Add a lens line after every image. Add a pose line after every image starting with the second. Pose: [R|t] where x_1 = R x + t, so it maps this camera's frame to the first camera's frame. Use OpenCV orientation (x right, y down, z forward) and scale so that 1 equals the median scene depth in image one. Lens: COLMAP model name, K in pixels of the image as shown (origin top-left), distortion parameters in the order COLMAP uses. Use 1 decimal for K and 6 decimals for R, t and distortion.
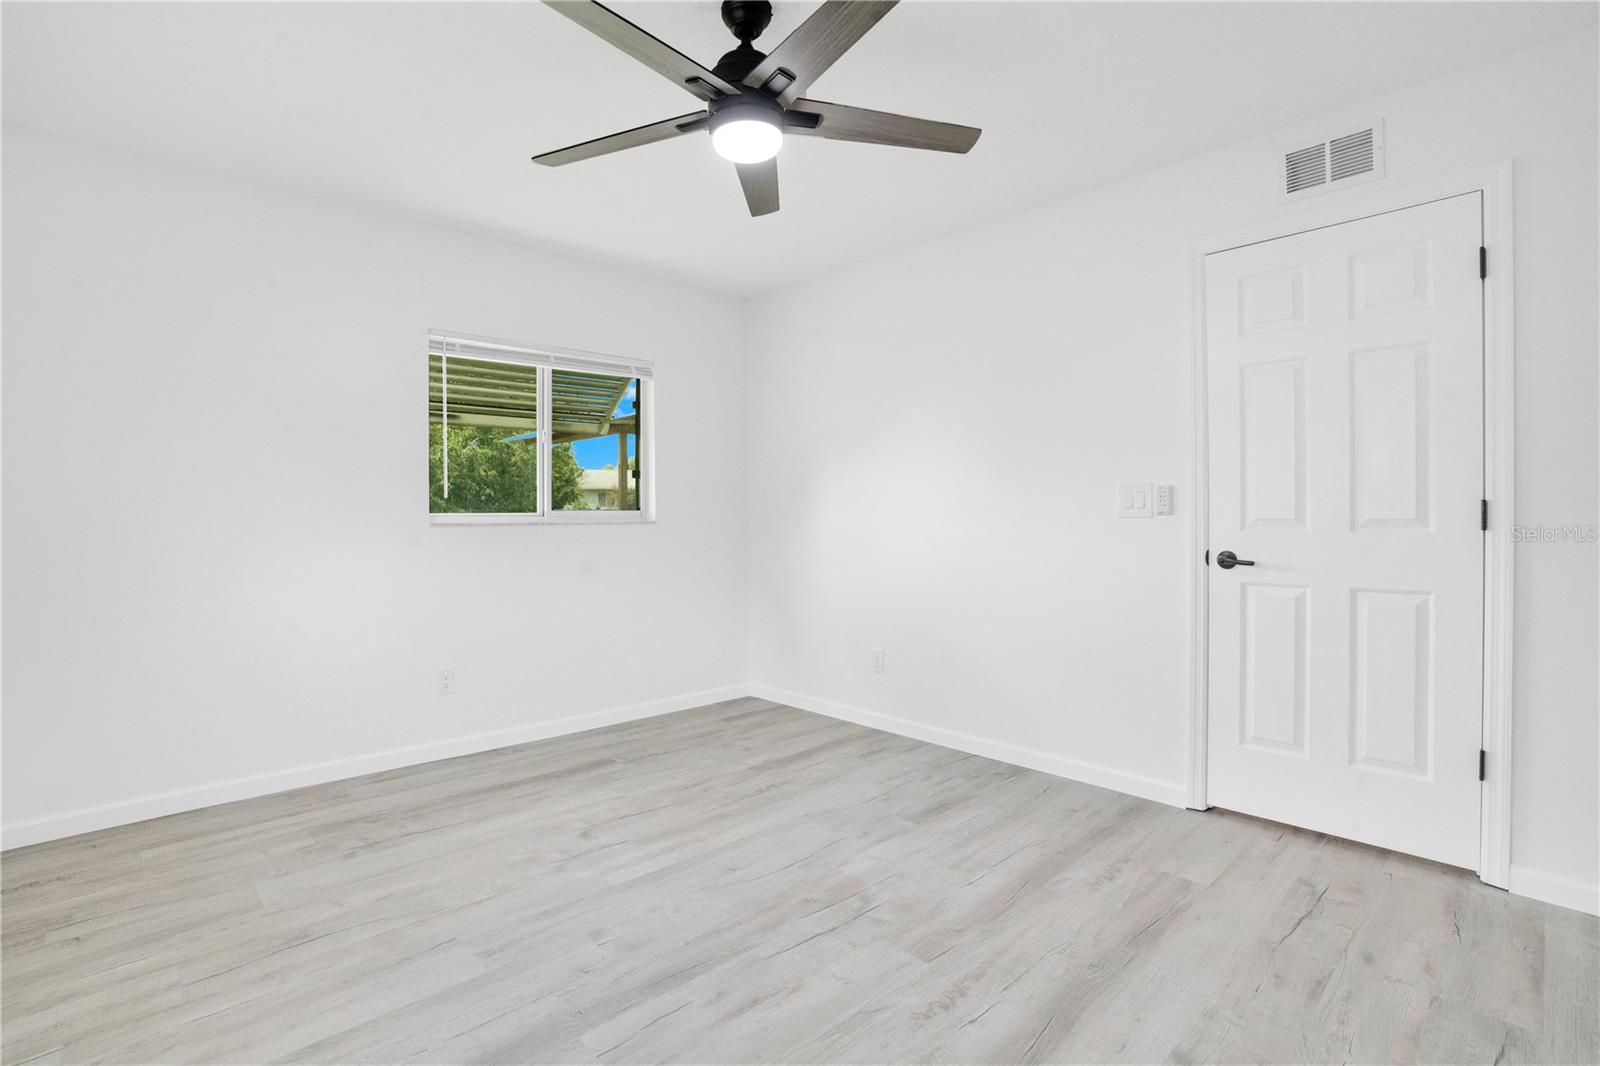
lens RADIAL K [[740.9, 0, 789.7], [0, 740.9, 529.4], [0, 0, 1]] dist [-0.074602, 0.025871]
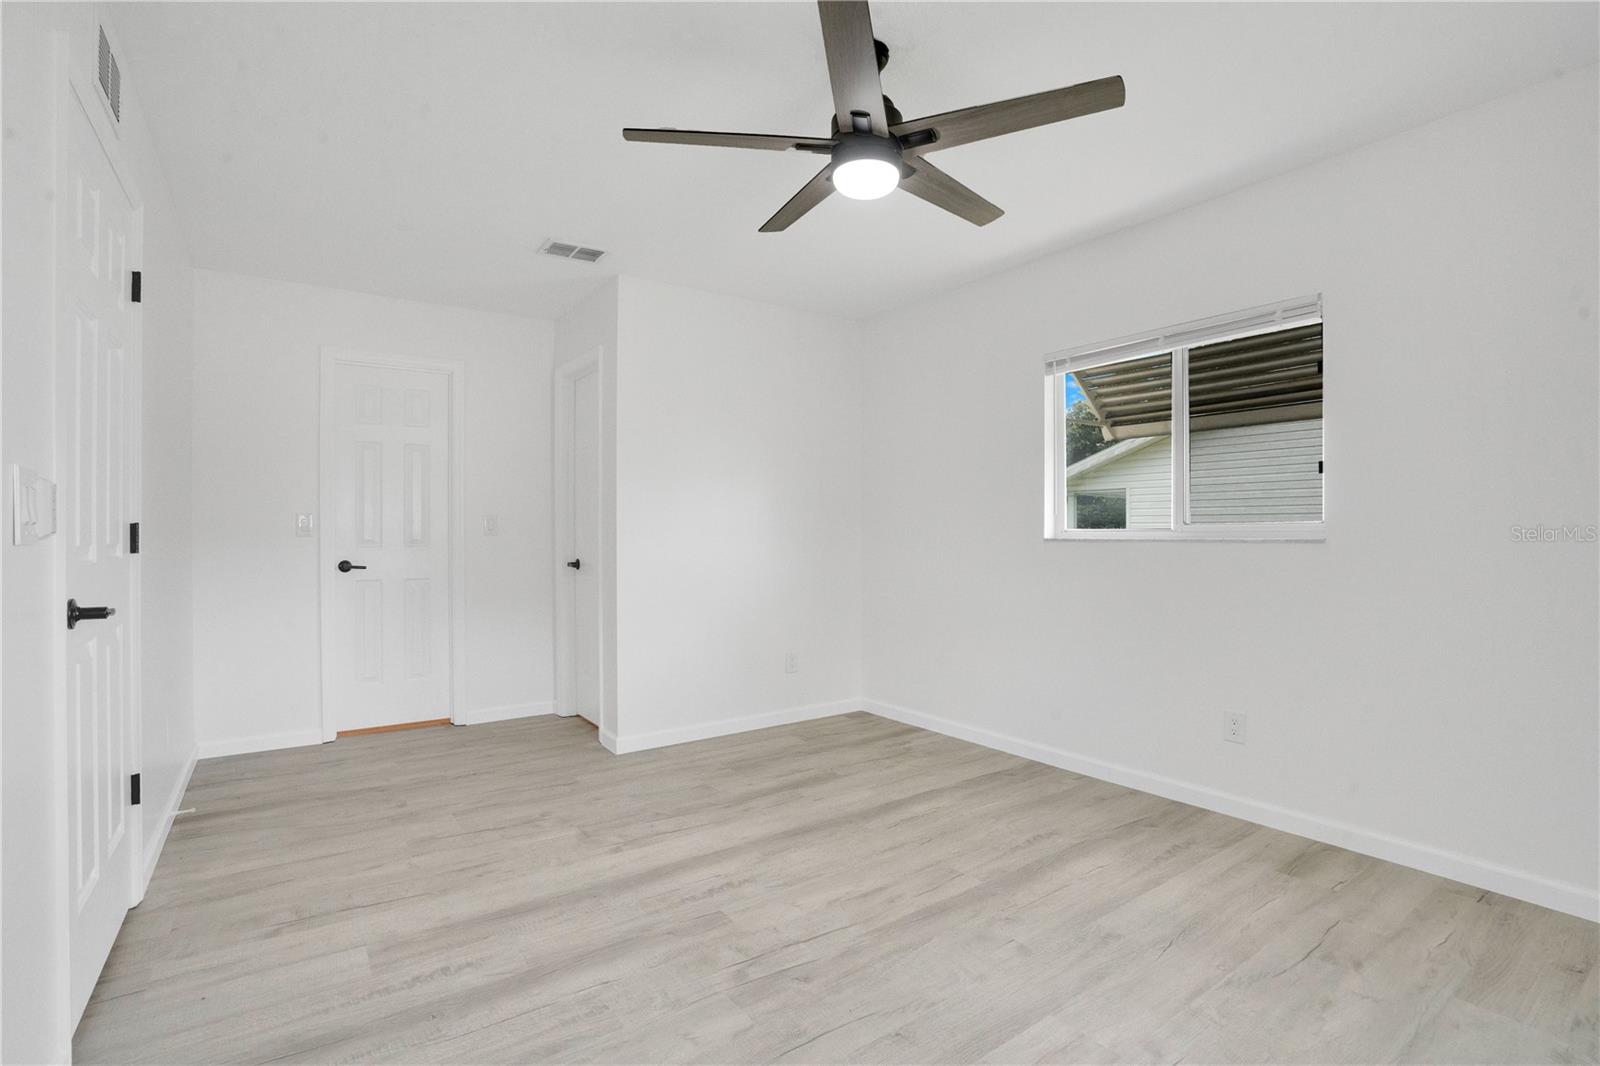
lens RADIAL K [[785.0, 0, 800.0], [0, 785.0, 533.0], [0, 0, 1]] dist [-0.085418, 0.035004]
pose [[-0.992950, 0.008452, 0.118236, -0.075415], [0.010715, 0.999771, 0.018518, -0.036229], [-0.118053, 0.019654, -0.992813, 1.771540]]
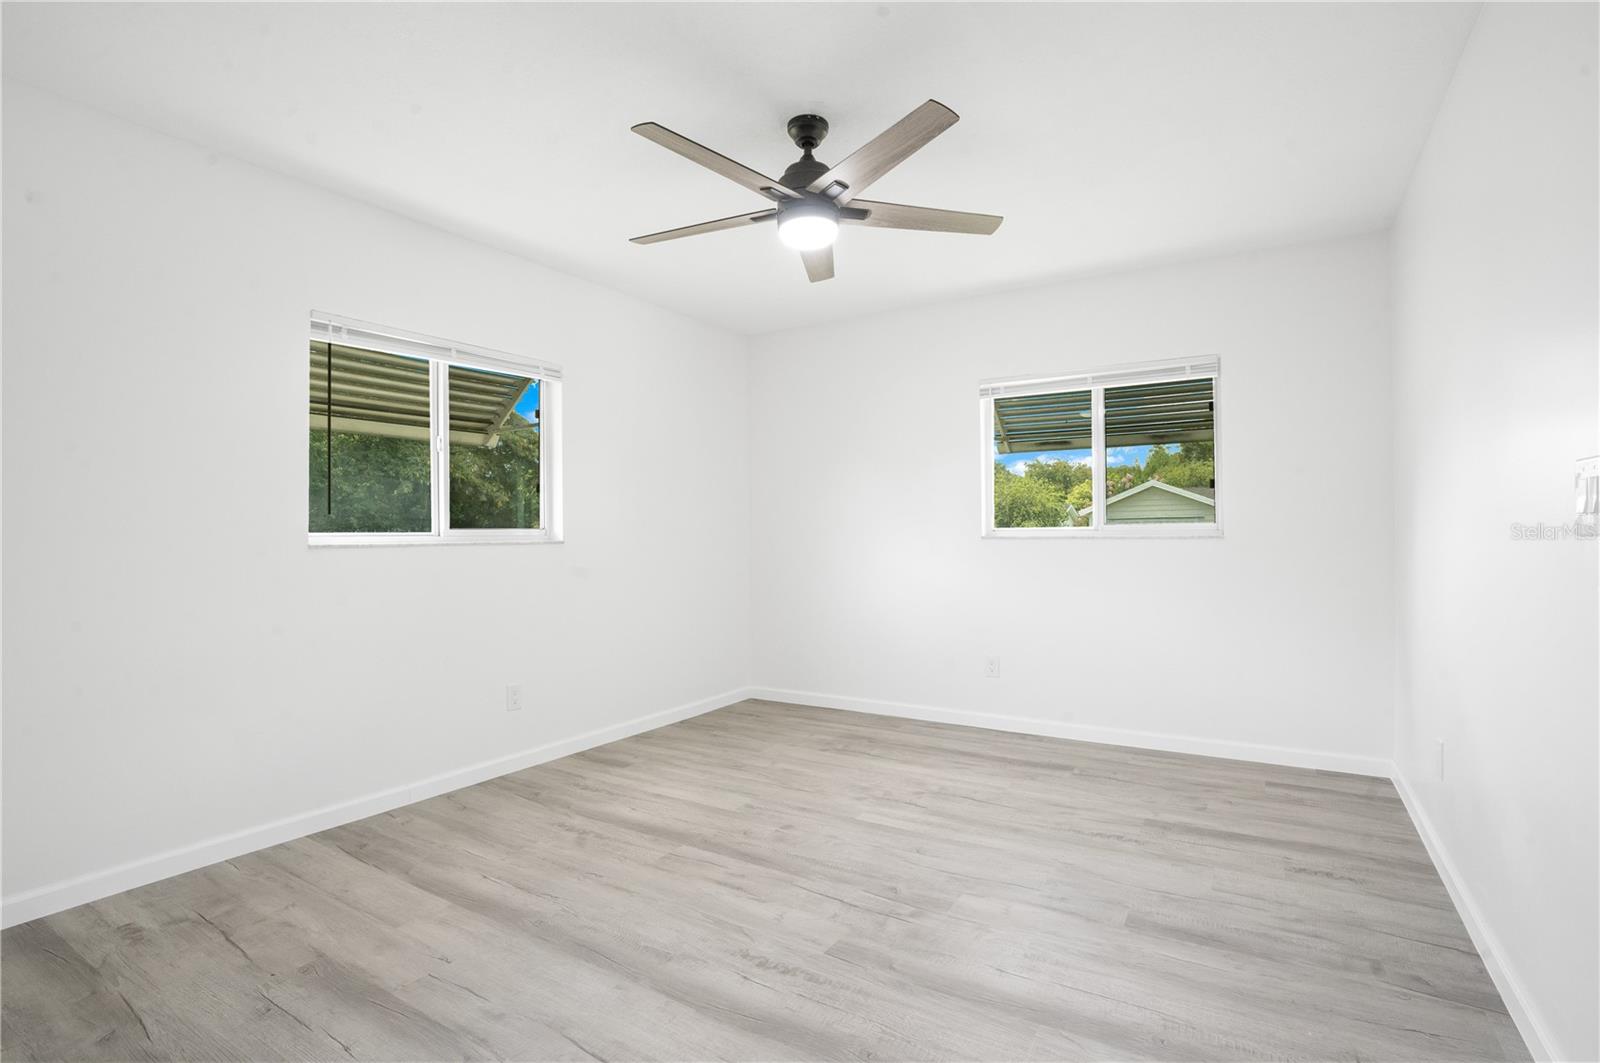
lens RADIAL K [[740.9, 0, 789.7], [0, 740.9, 527.9], [0, 0, 1]] dist [-0.074602, 0.025871]
pose [[0.266470, -0.004071, -0.963835, 0.961275], [-0.010181, 0.999923, -0.007038, -0.016216], [0.963789, 0.011688, 0.266408, 0.521777]]
